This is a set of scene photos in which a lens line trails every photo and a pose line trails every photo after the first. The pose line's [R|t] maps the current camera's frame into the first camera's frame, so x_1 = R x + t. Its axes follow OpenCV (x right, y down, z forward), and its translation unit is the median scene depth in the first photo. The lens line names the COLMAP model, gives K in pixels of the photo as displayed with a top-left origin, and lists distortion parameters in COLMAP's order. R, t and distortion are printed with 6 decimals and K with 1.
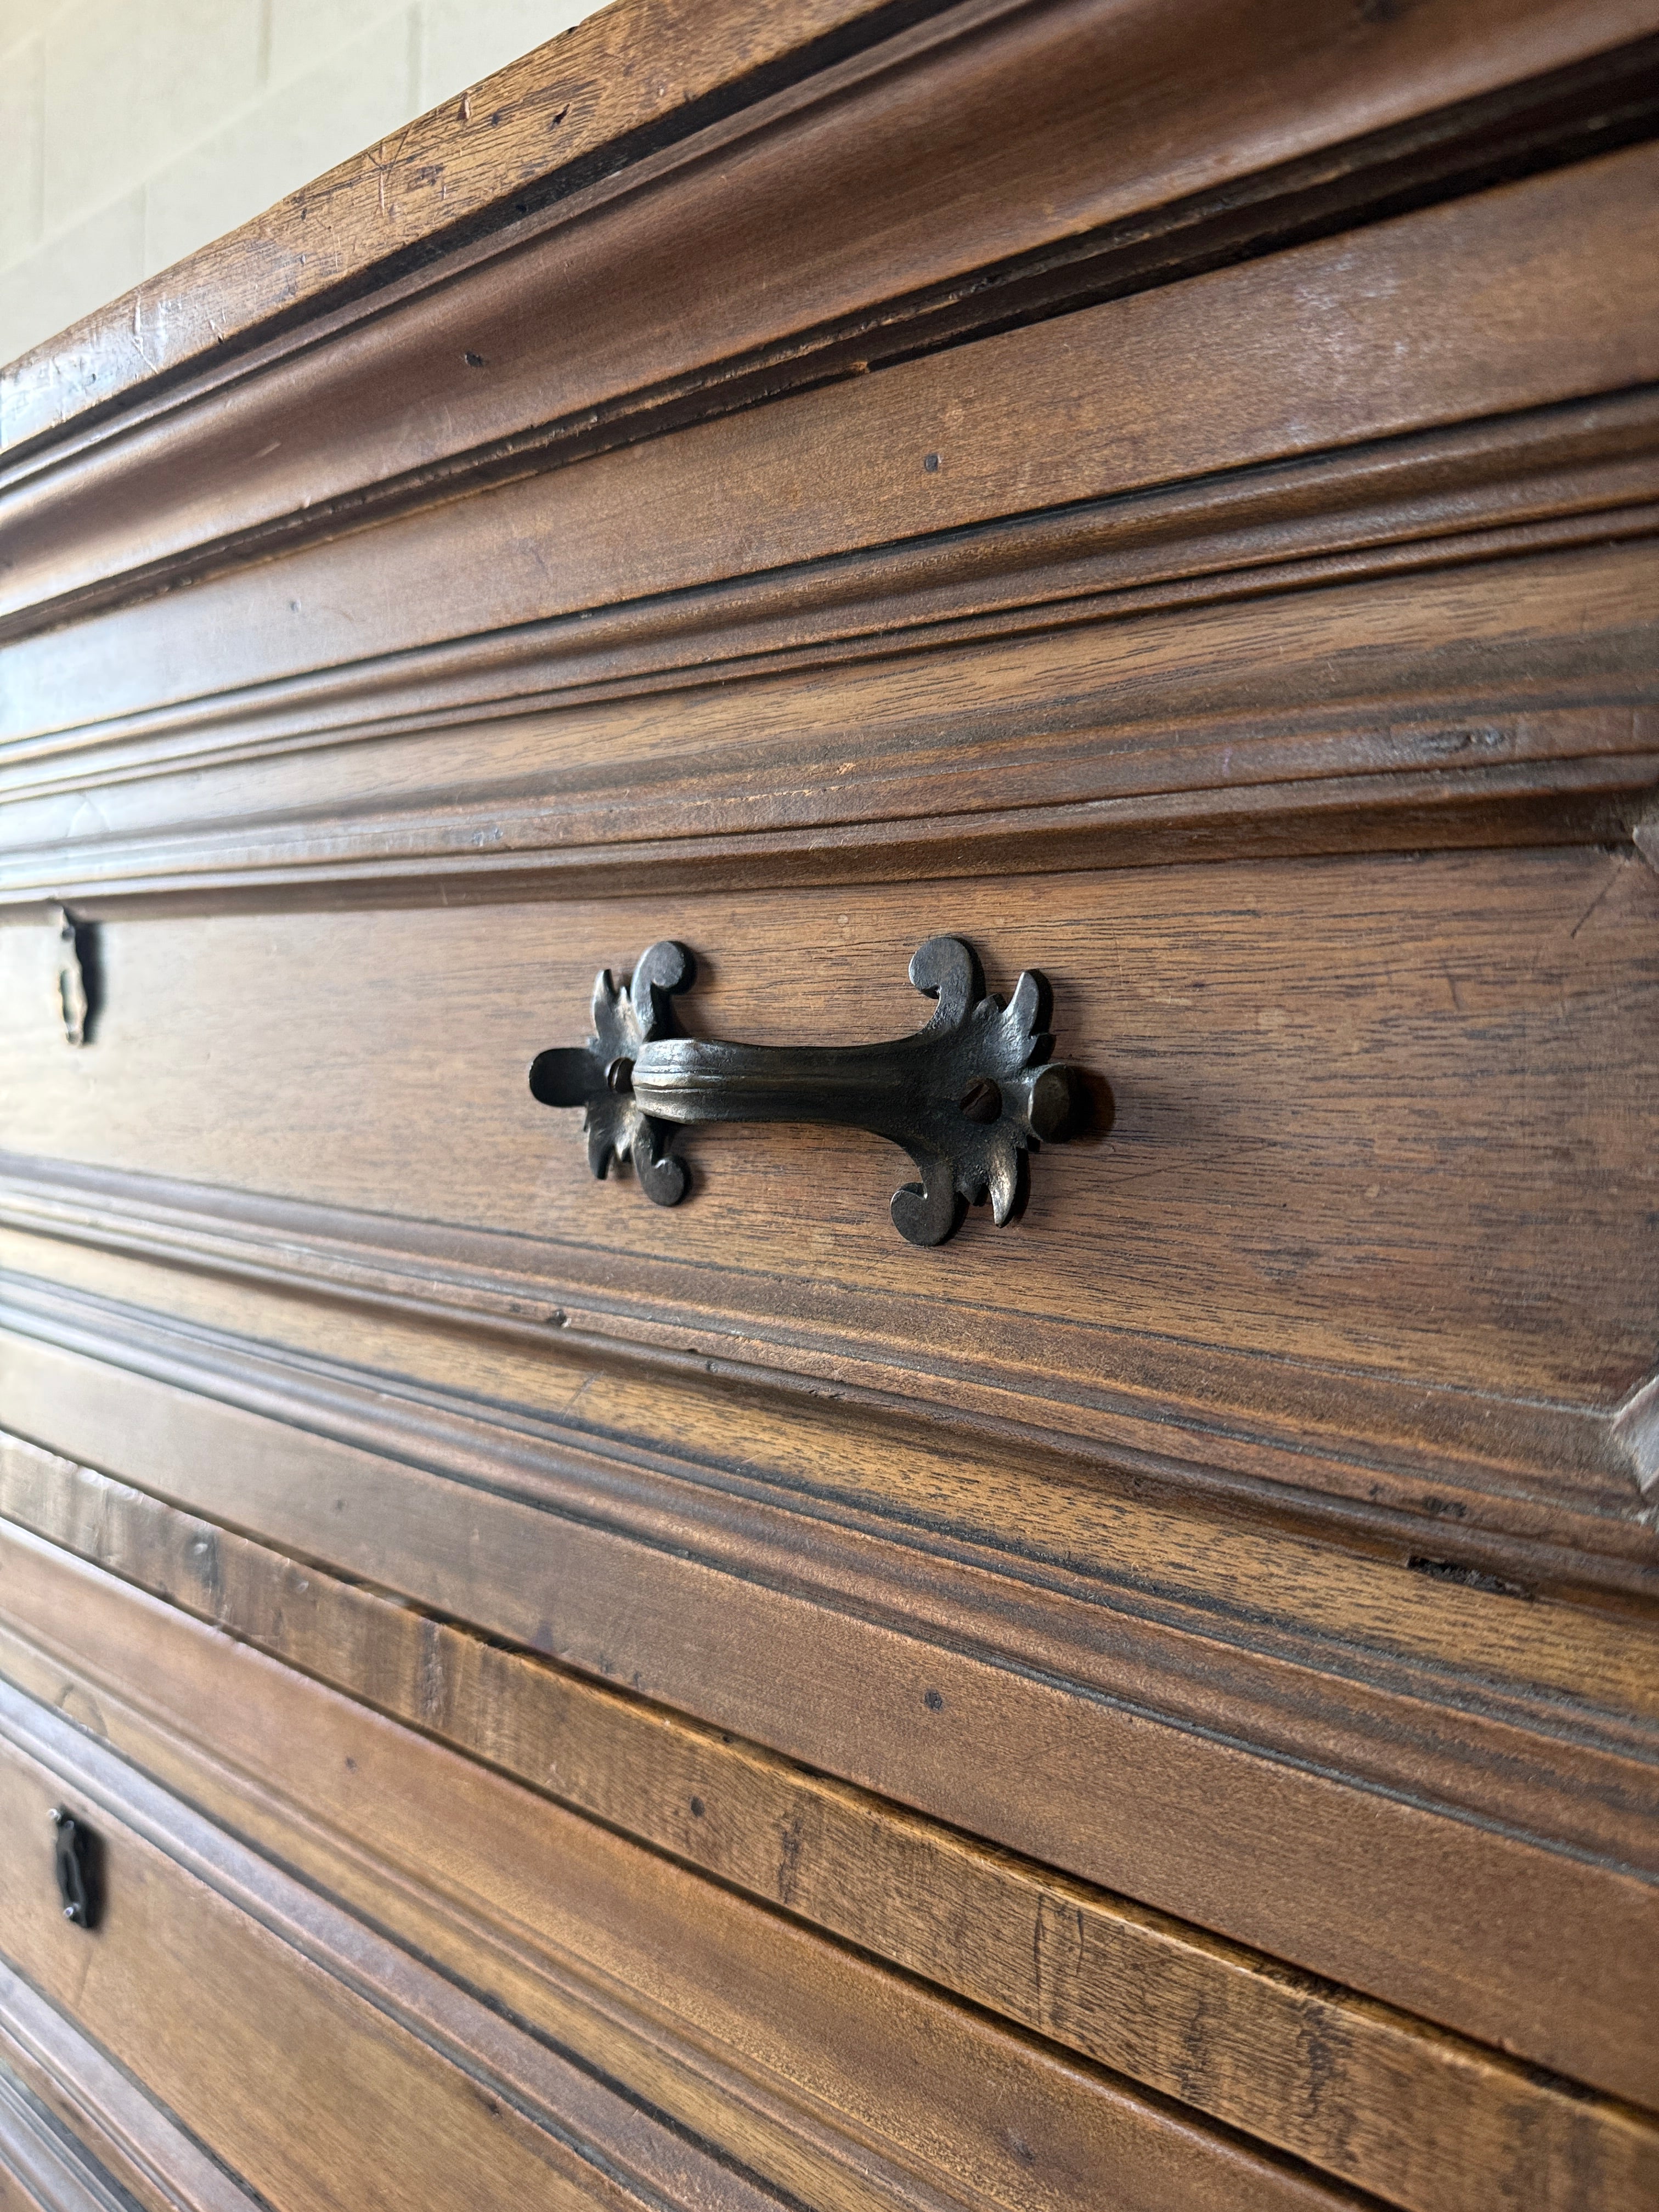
lens RADIAL K [[1520.5, 0, 940.4], [0, 1520.5, 1102.7], [0, 0, 1]] dist [0.001096, -0.037200]
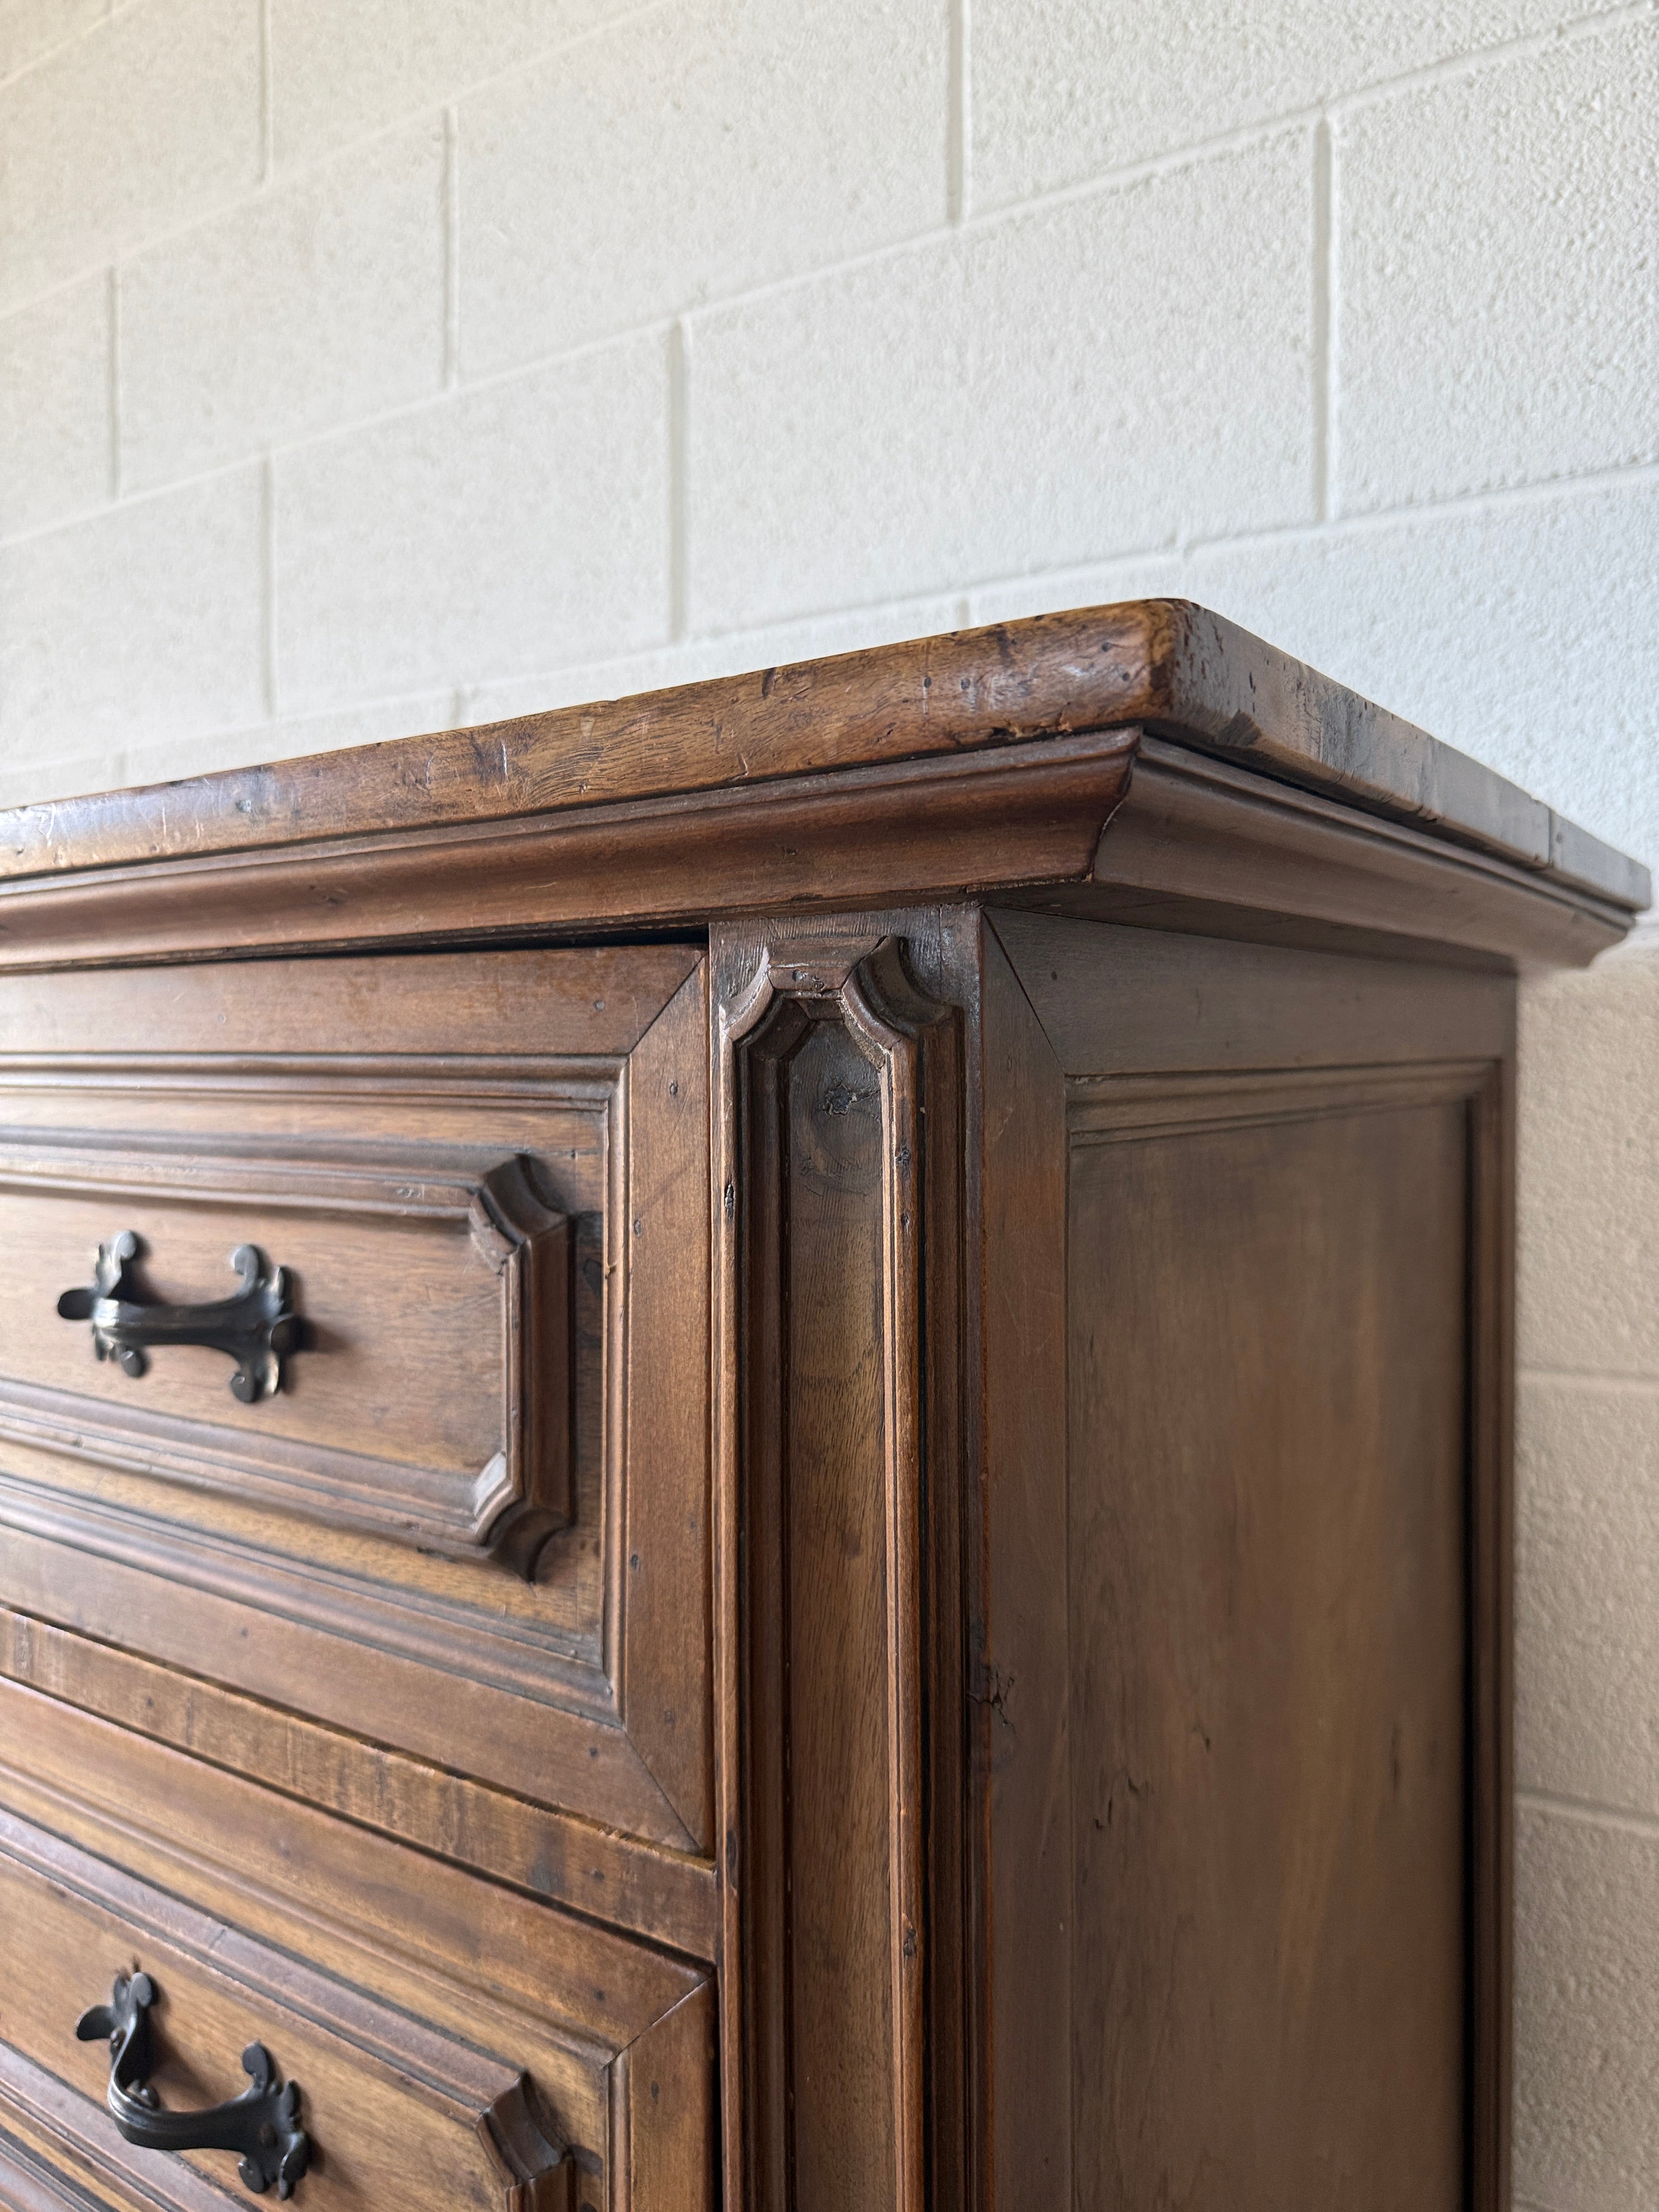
lens RADIAL K [[1611.3, 0, 837.4], [0, 1611.3, 1089.8], [0, 0, 1]] dist [-0.006365, -0.014335]
pose [[0.998423, -0.037226, 0.042019, 0.674722], [0.037698, 0.999234, -0.010498, -0.255977], [-0.041596, 0.012065, 0.999062, -1.094720]]
